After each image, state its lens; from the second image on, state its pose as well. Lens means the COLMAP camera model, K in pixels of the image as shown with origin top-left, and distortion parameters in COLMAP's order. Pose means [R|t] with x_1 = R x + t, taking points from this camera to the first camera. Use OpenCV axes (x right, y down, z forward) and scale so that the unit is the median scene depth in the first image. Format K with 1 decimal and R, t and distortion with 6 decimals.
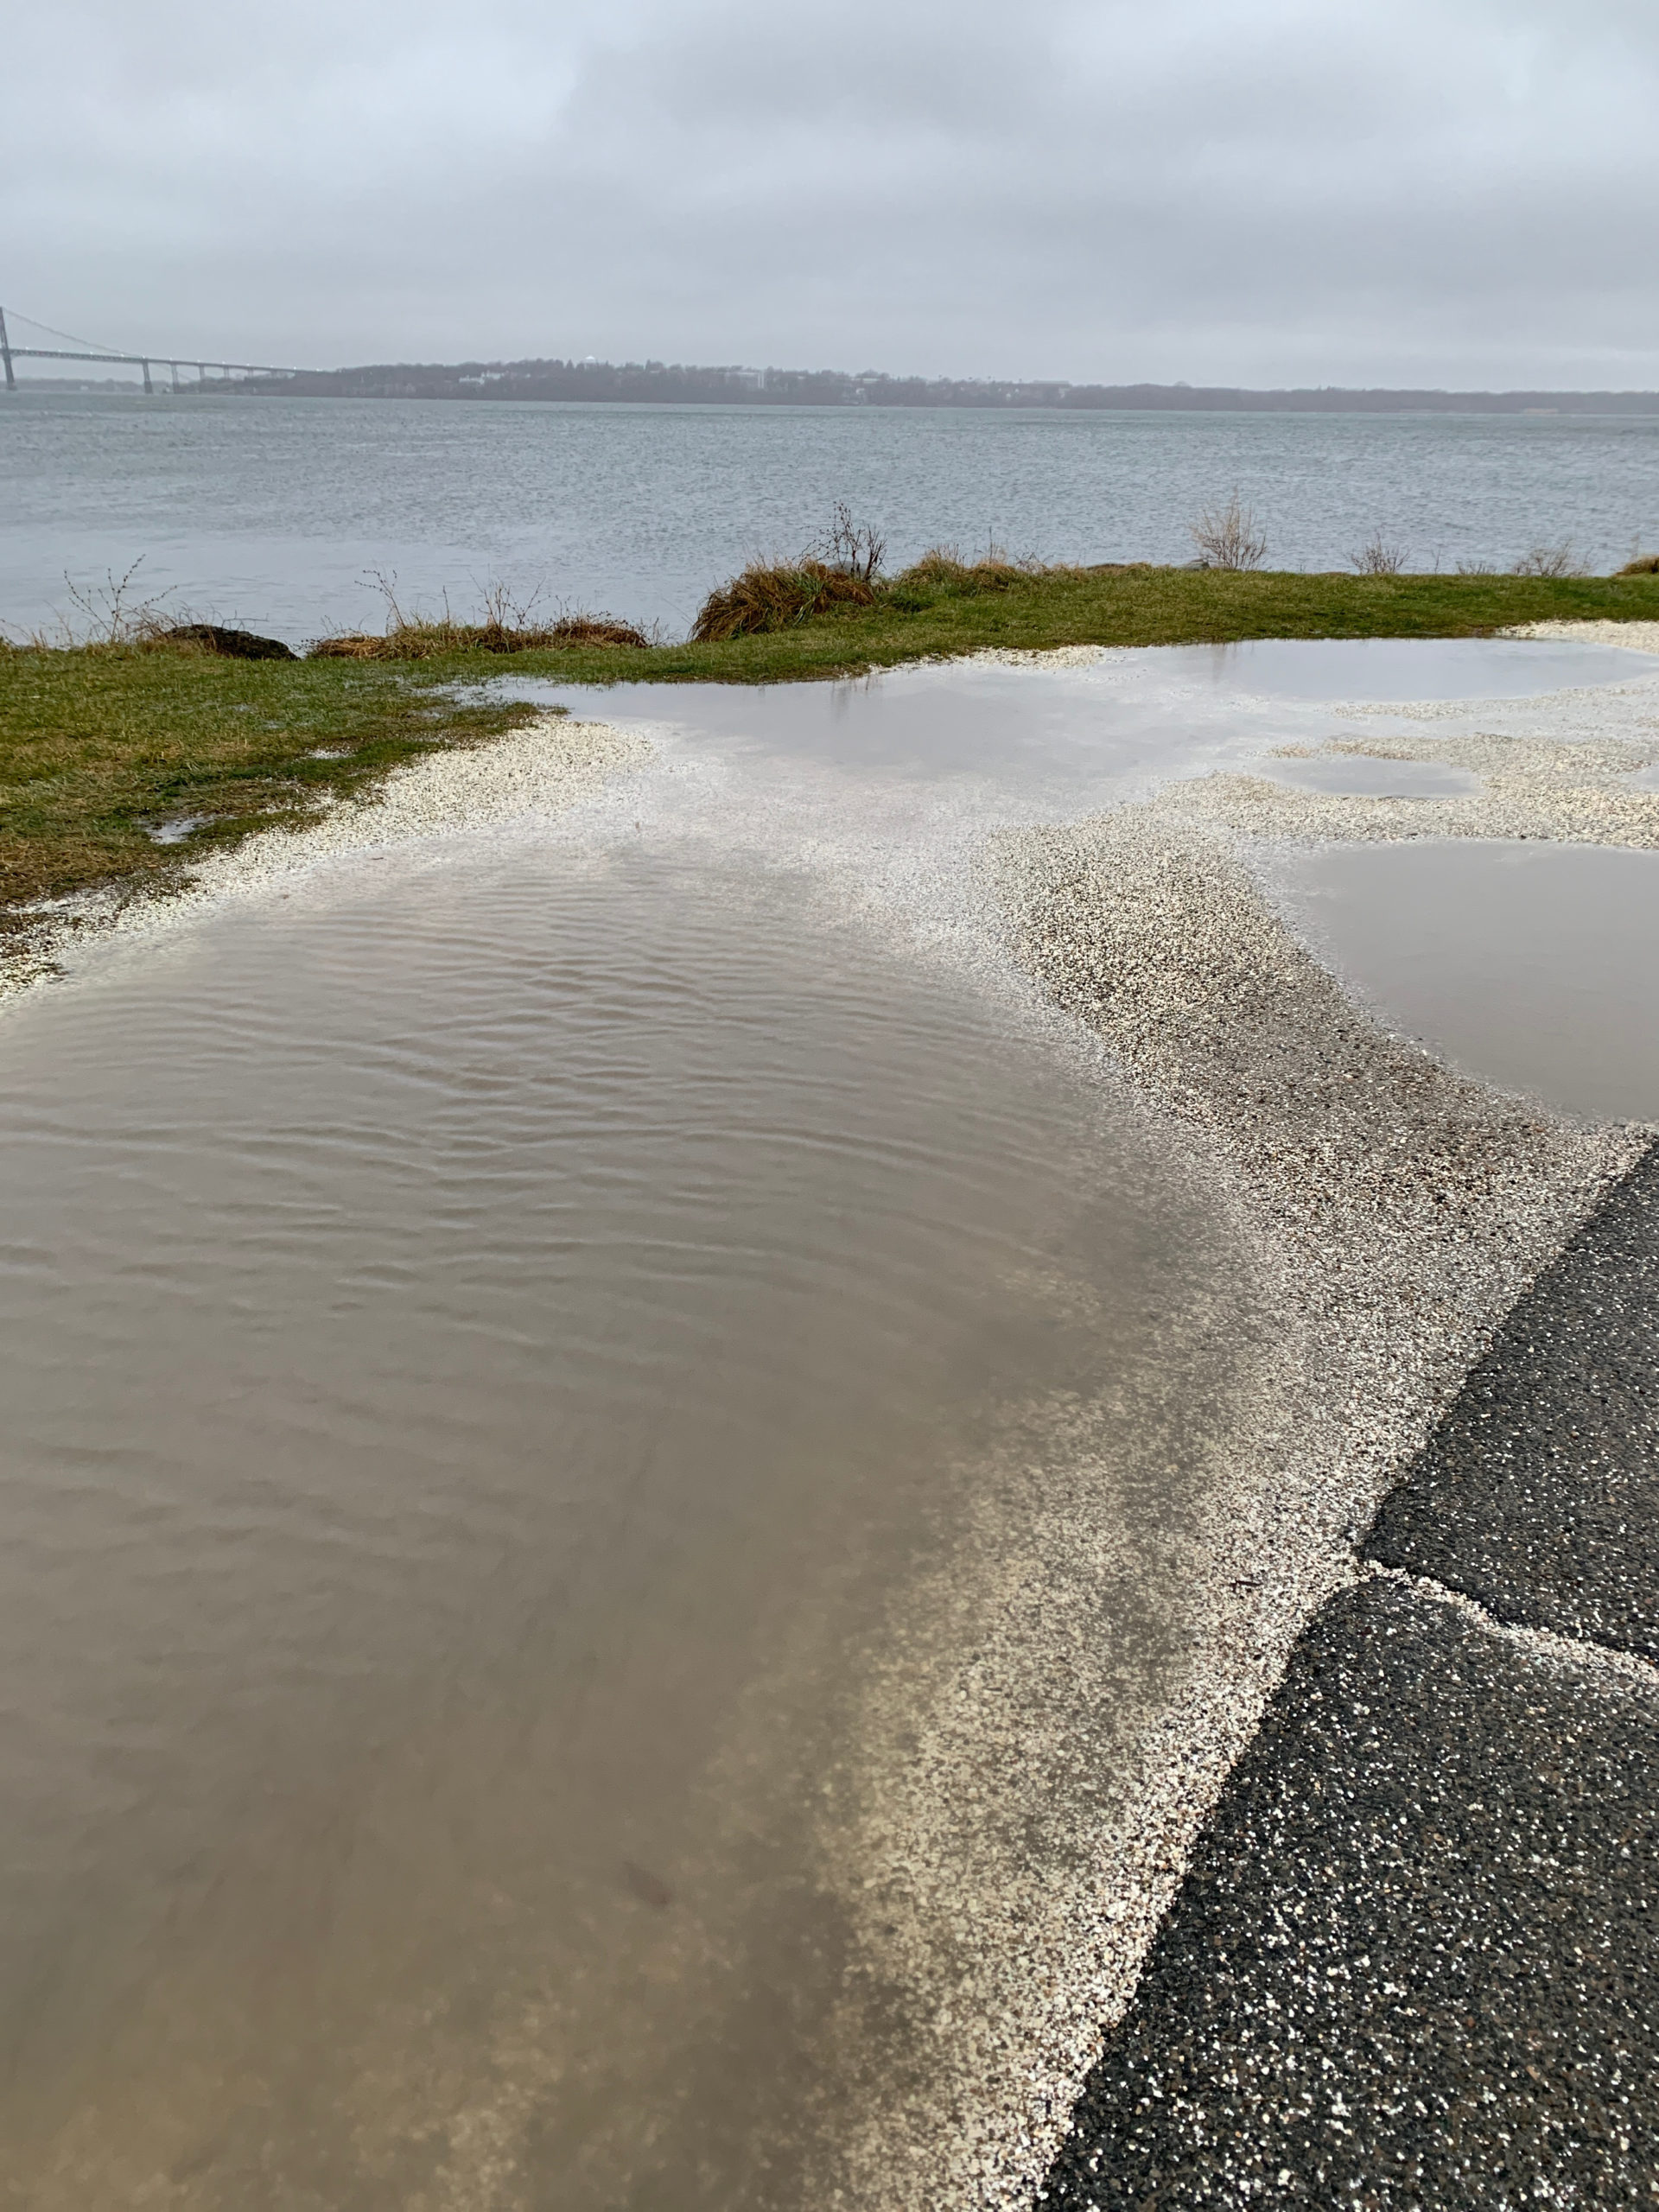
lens RADIAL K [[1676.2, 0, 826.7], [0, 1676.2, 1107.0], [0, 0, 1]] dist [0.002618, 0.007128]
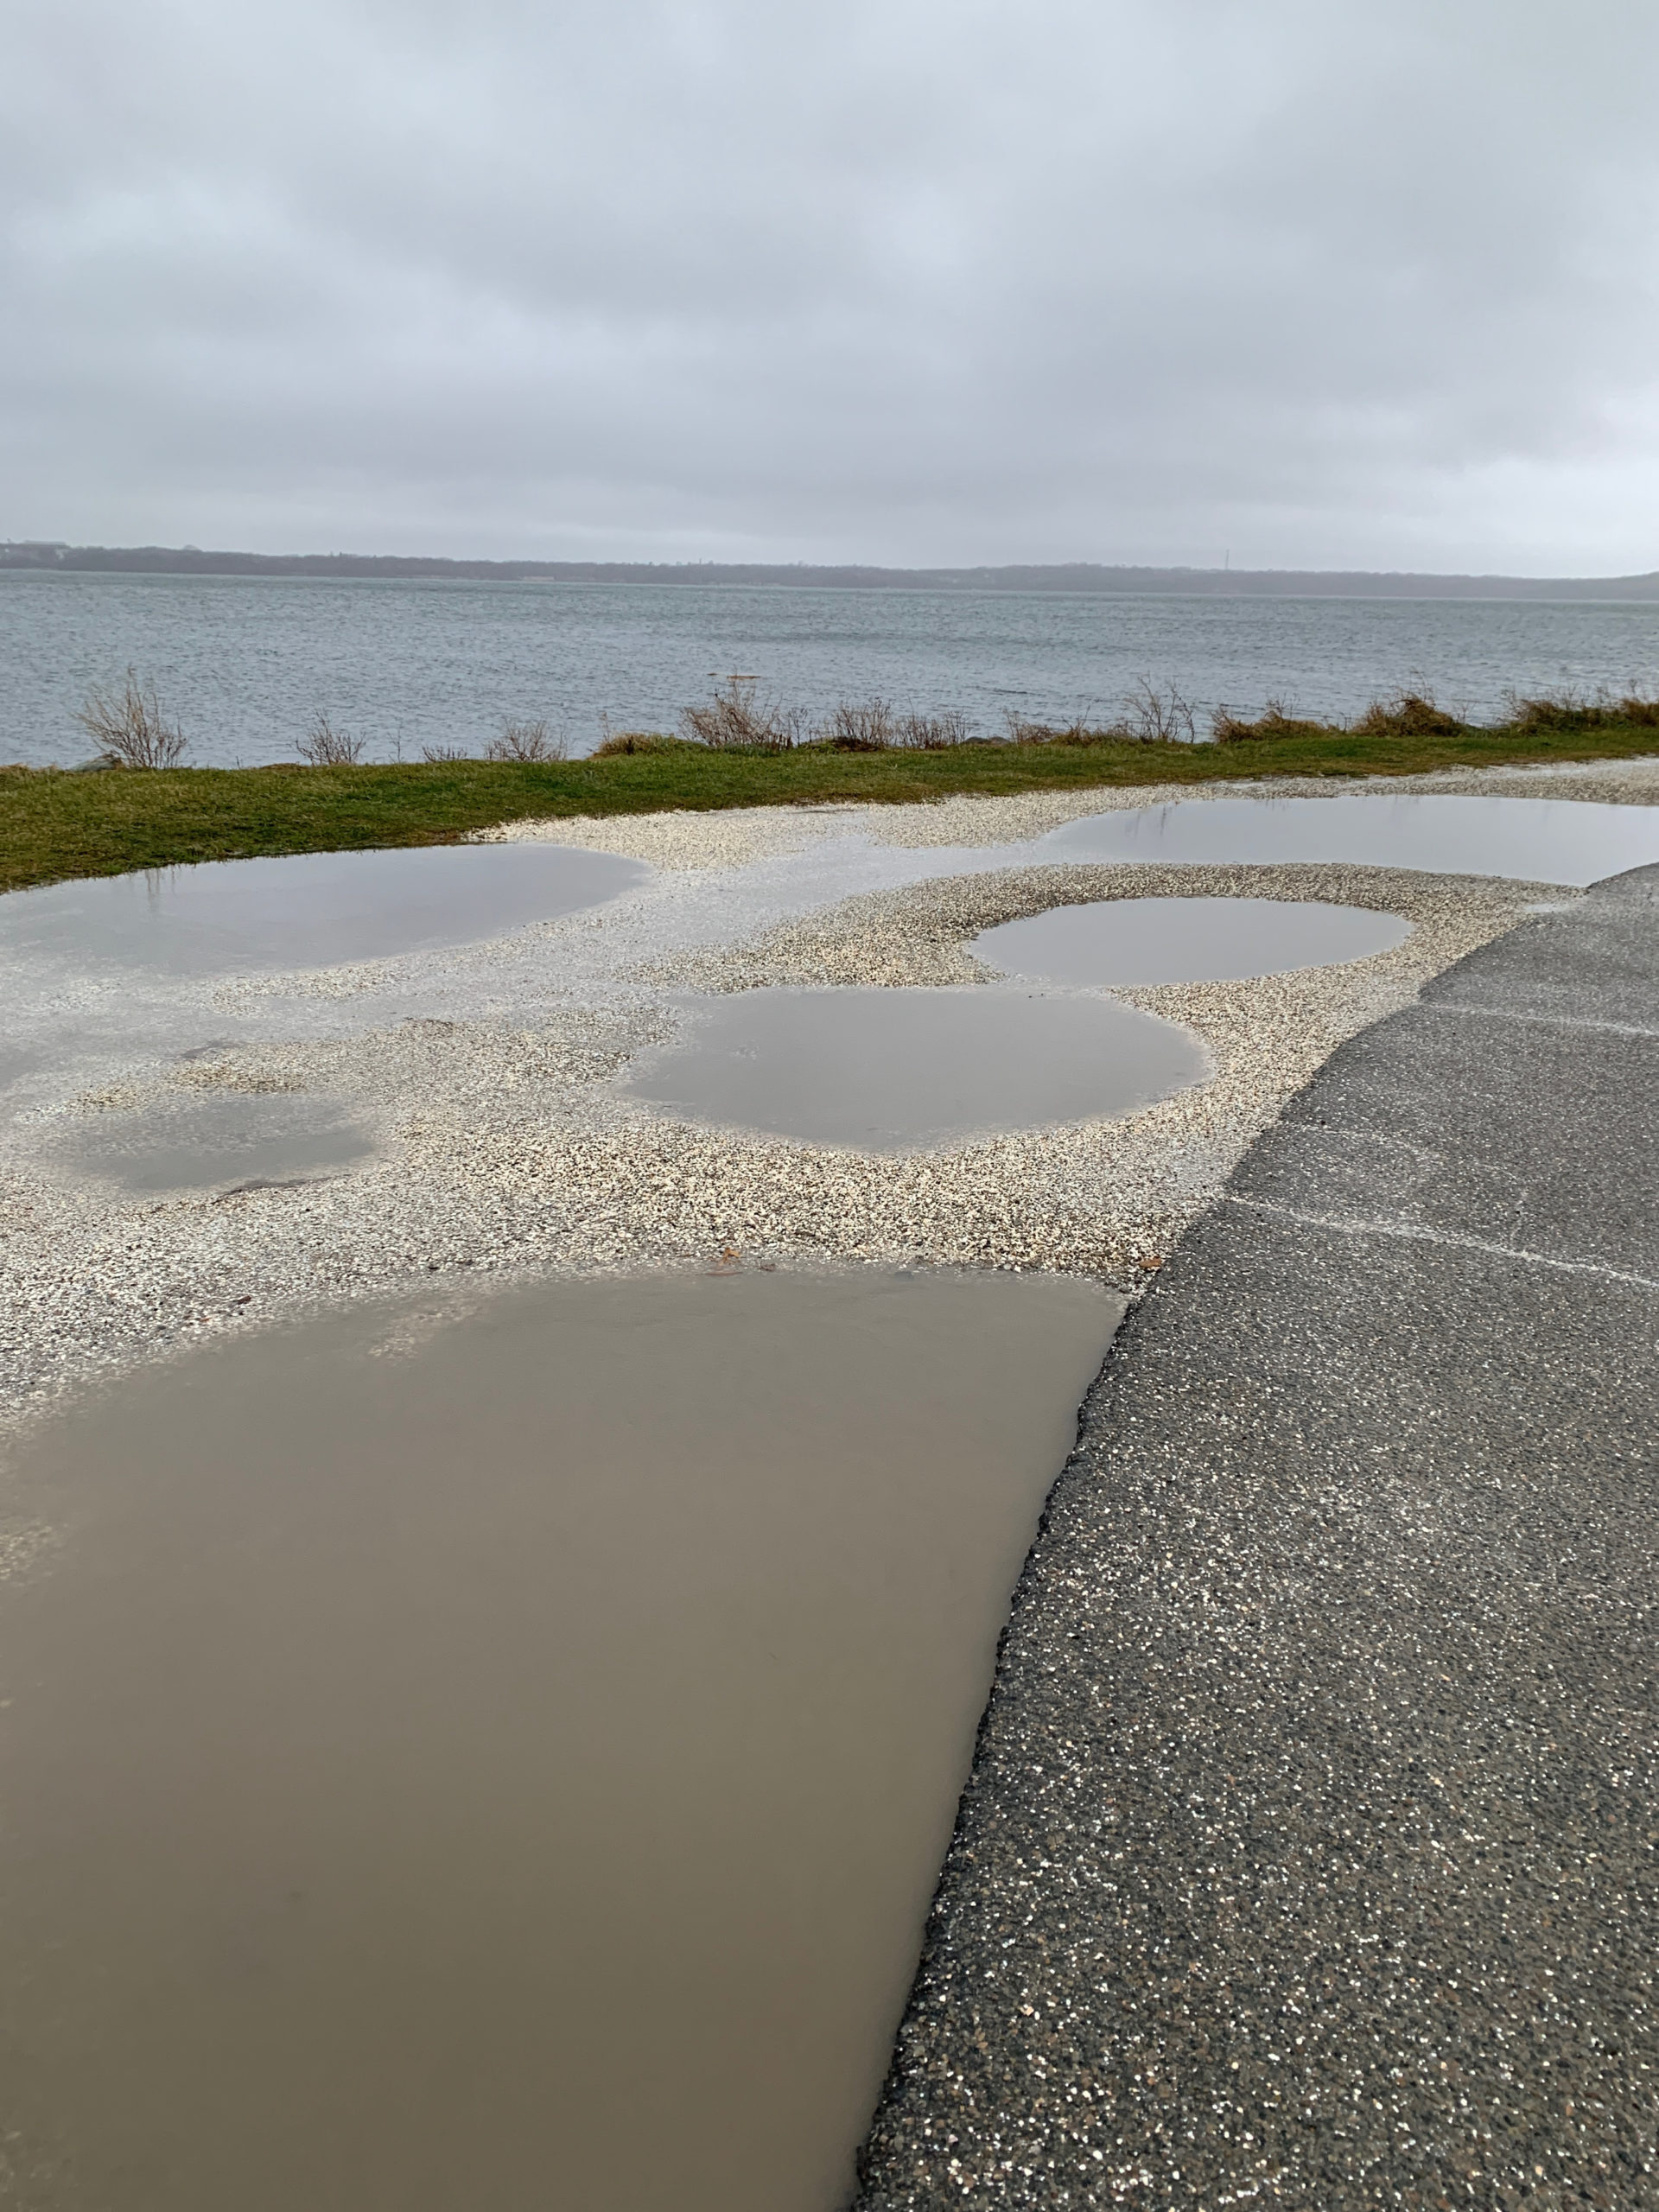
lens RADIAL K [[1676.2, 0, 830.9], [0, 1676.2, 1106.2], [0, 0, 1]] dist [0.002618, 0.007128]
pose [[0.859539, -0.144725, 0.490151, 0.123901], [0.186775, 0.981680, -0.037676, -0.083023], [-0.475719, 0.123932, 0.870823, 0.198664]]
